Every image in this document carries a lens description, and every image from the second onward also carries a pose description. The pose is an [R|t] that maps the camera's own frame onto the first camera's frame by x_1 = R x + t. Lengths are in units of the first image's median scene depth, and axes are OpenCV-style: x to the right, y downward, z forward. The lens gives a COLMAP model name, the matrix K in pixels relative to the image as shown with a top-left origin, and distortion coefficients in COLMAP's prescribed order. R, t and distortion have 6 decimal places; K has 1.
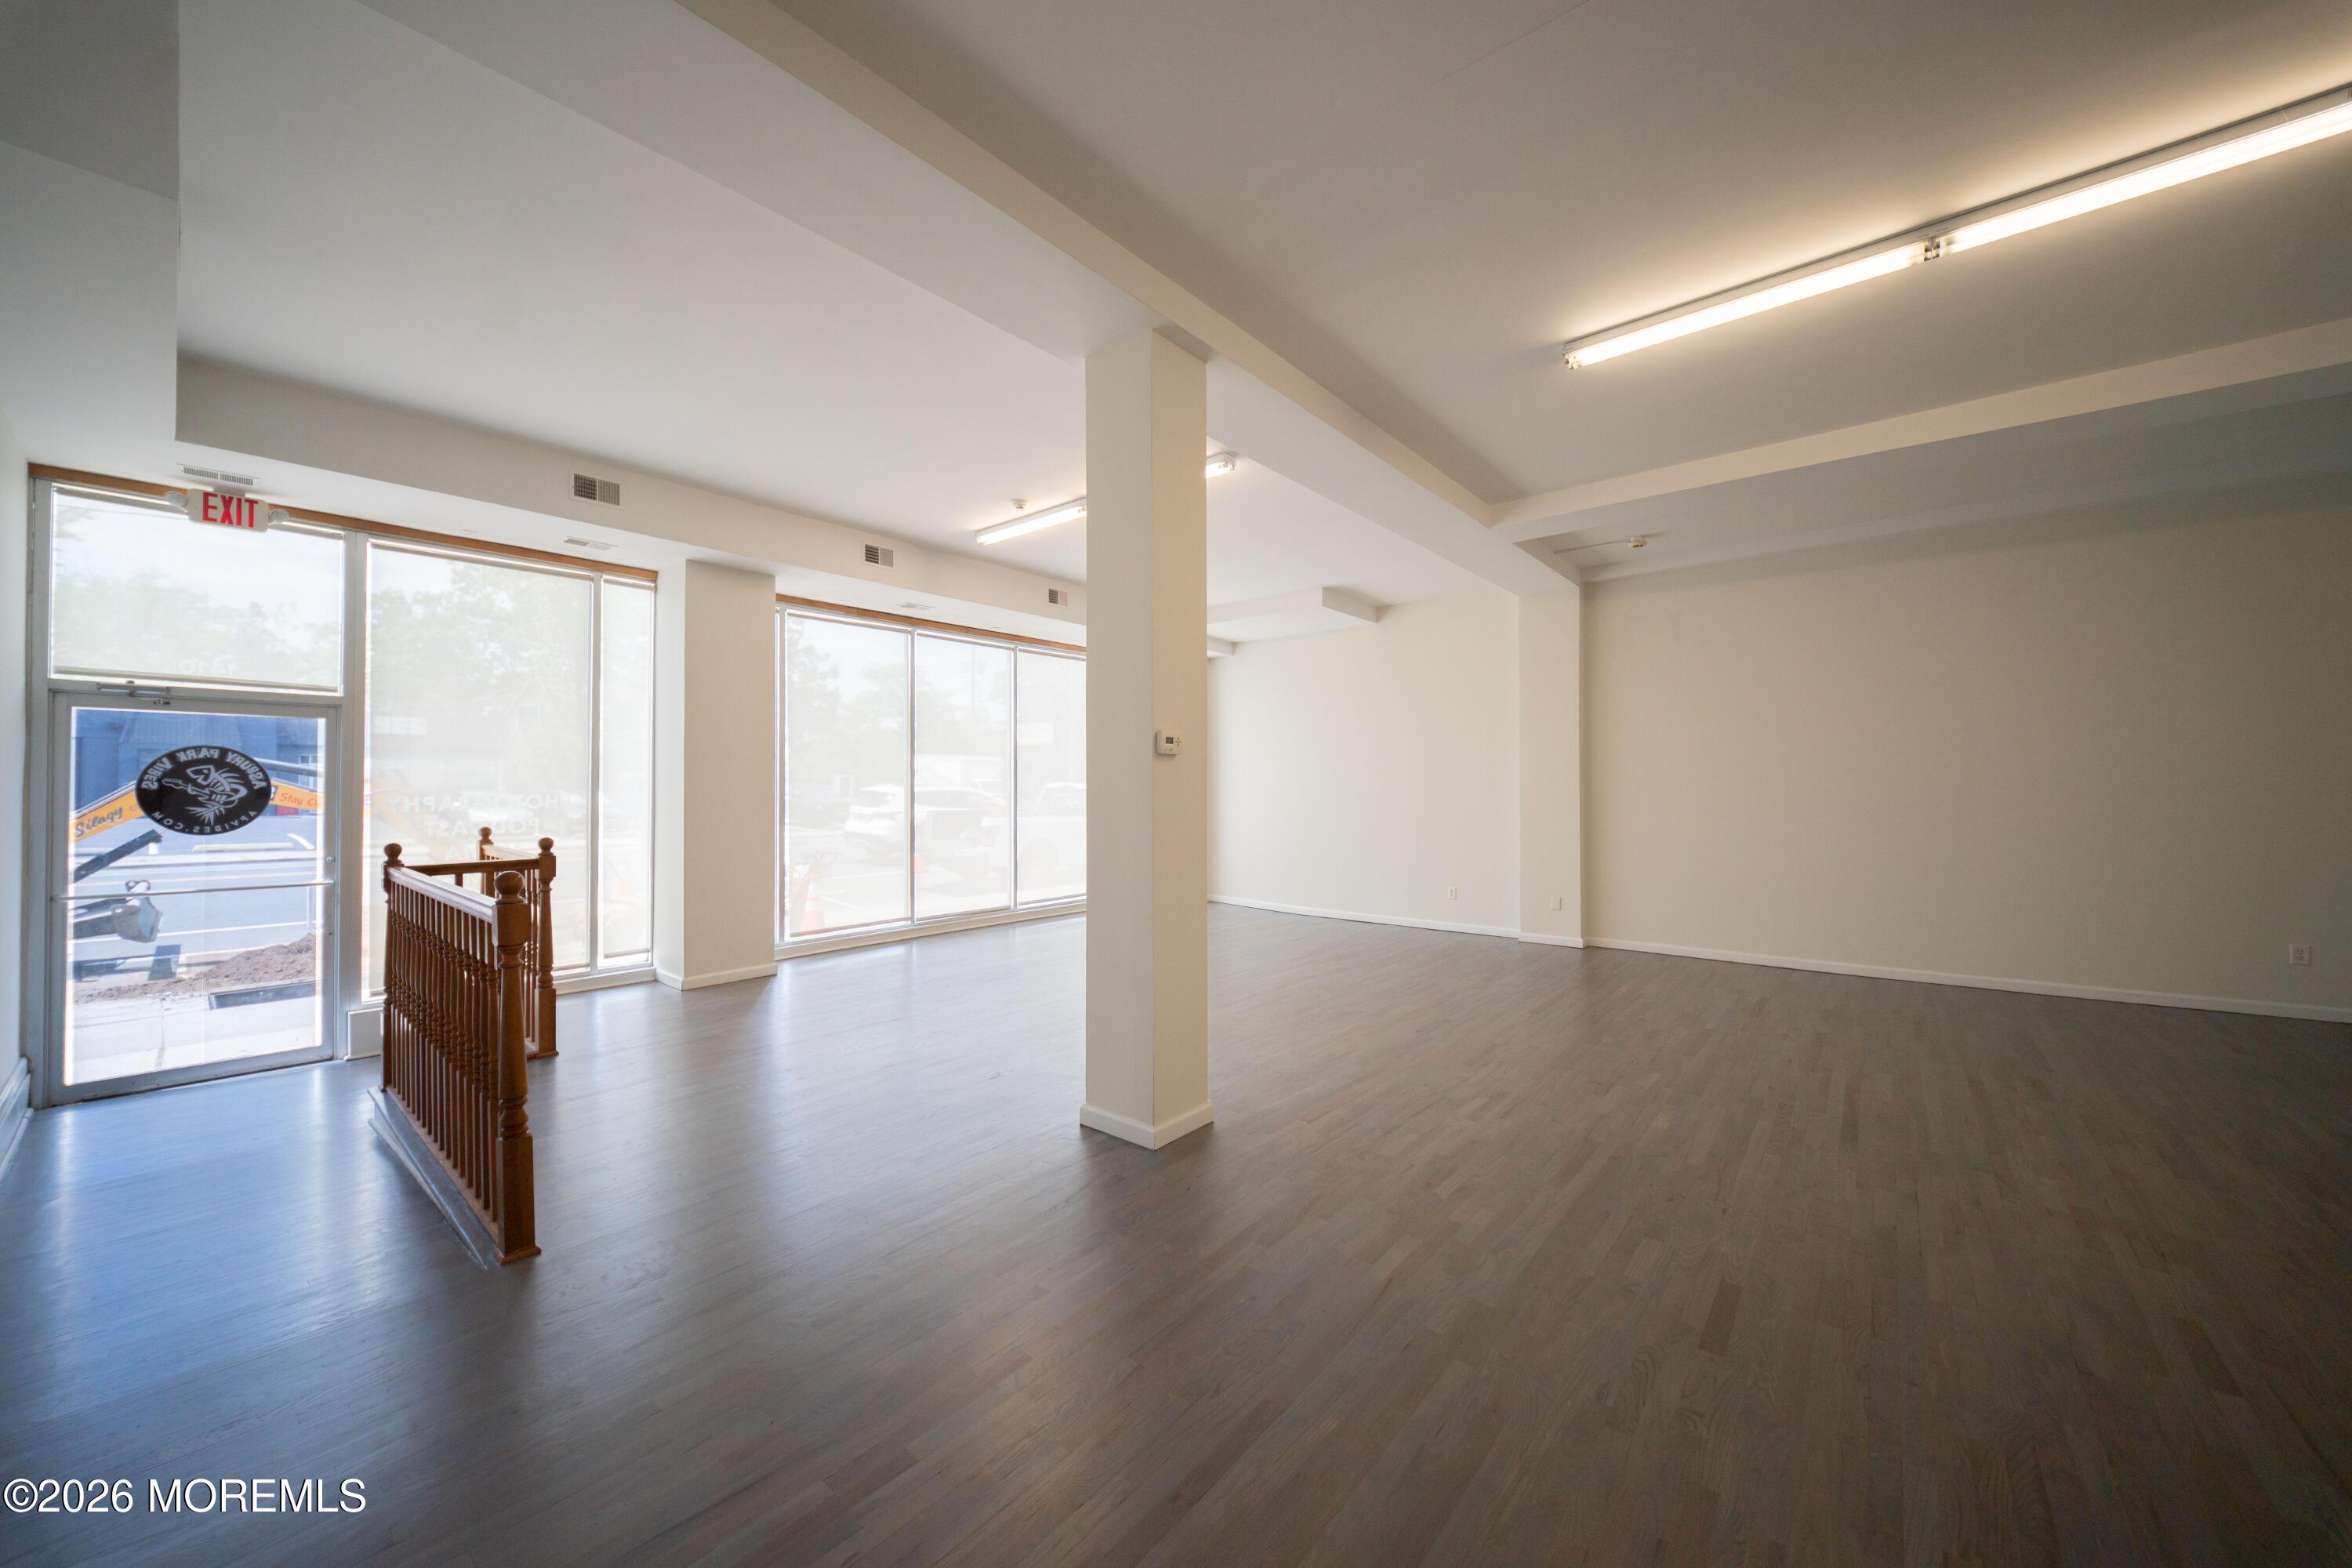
lens RADIAL K [[844.8, 0, 1171.8], [0, 844.8, 788.6], [0, 0, 1]] dist [-0.002962, -0.000336]
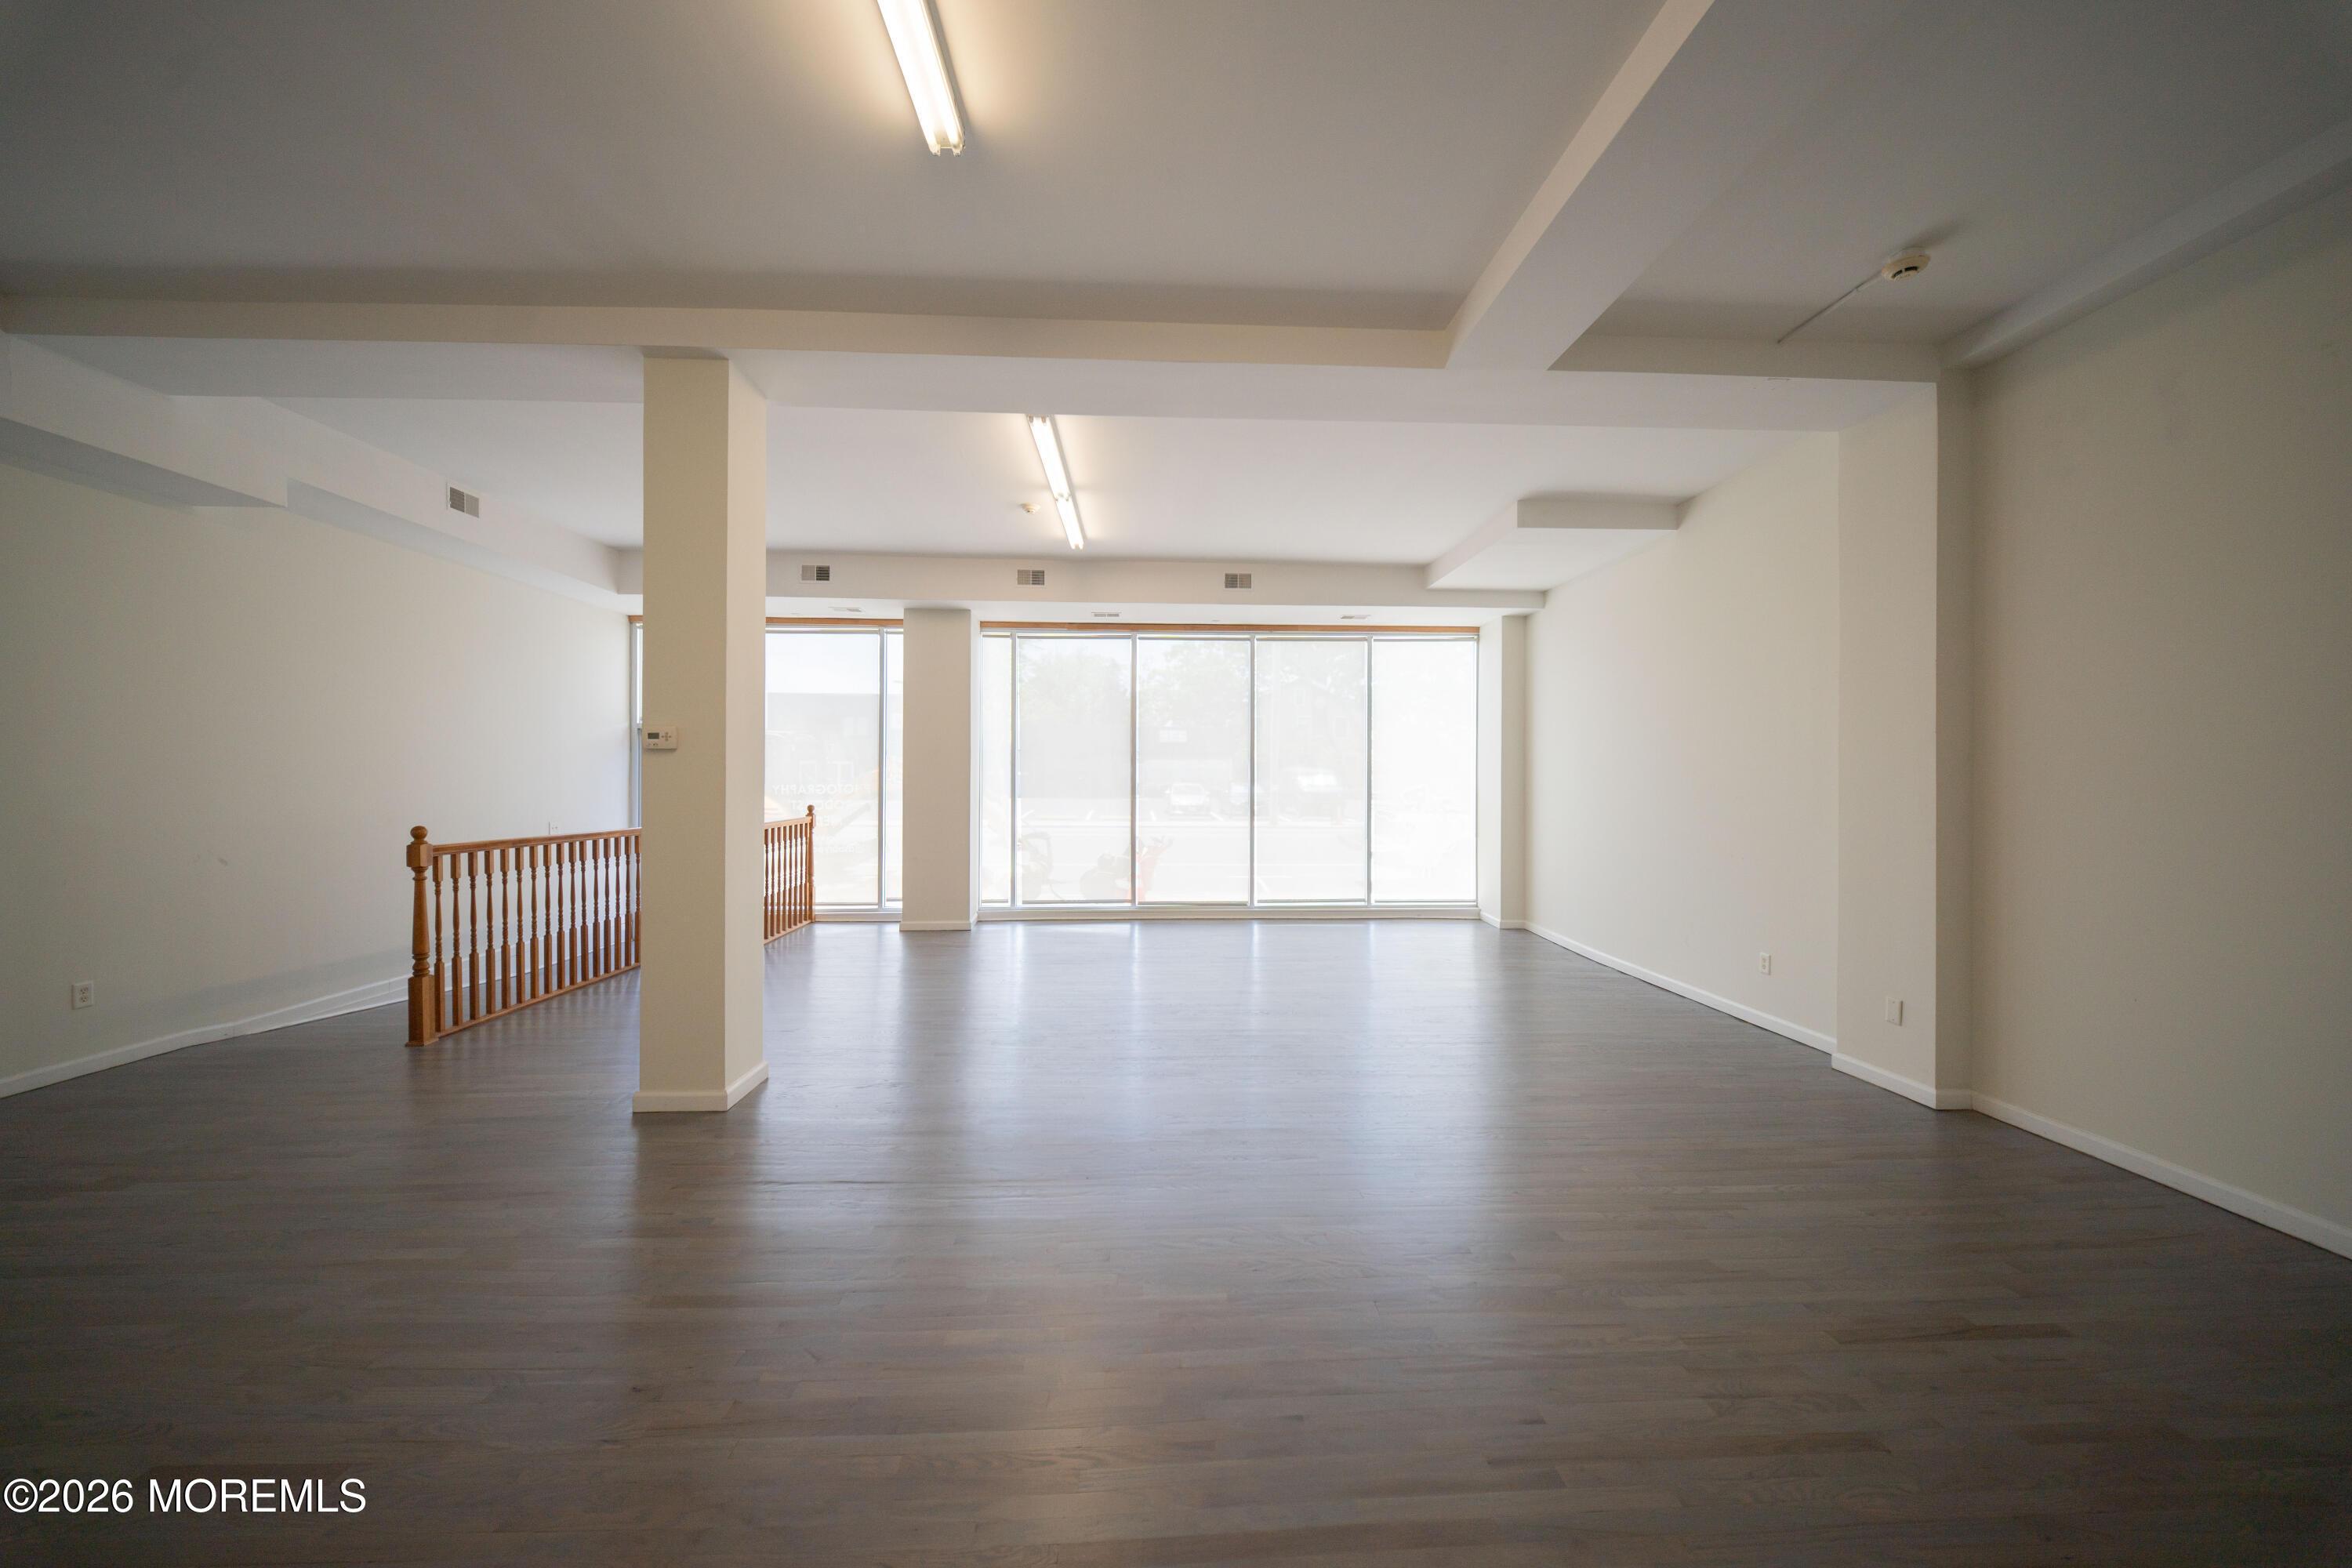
lens RADIAL K [[823.2, 0, 1181.4], [0, 823.2, 779.3], [0, 0, 1]] dist [0.009409, -0.006785]
pose [[0.681324, 0.001319, -0.731981, 0.887340], [-0.002992, 0.999995, -0.000983, -0.001914], [0.731976, 0.002860, 0.681325, 0.562790]]
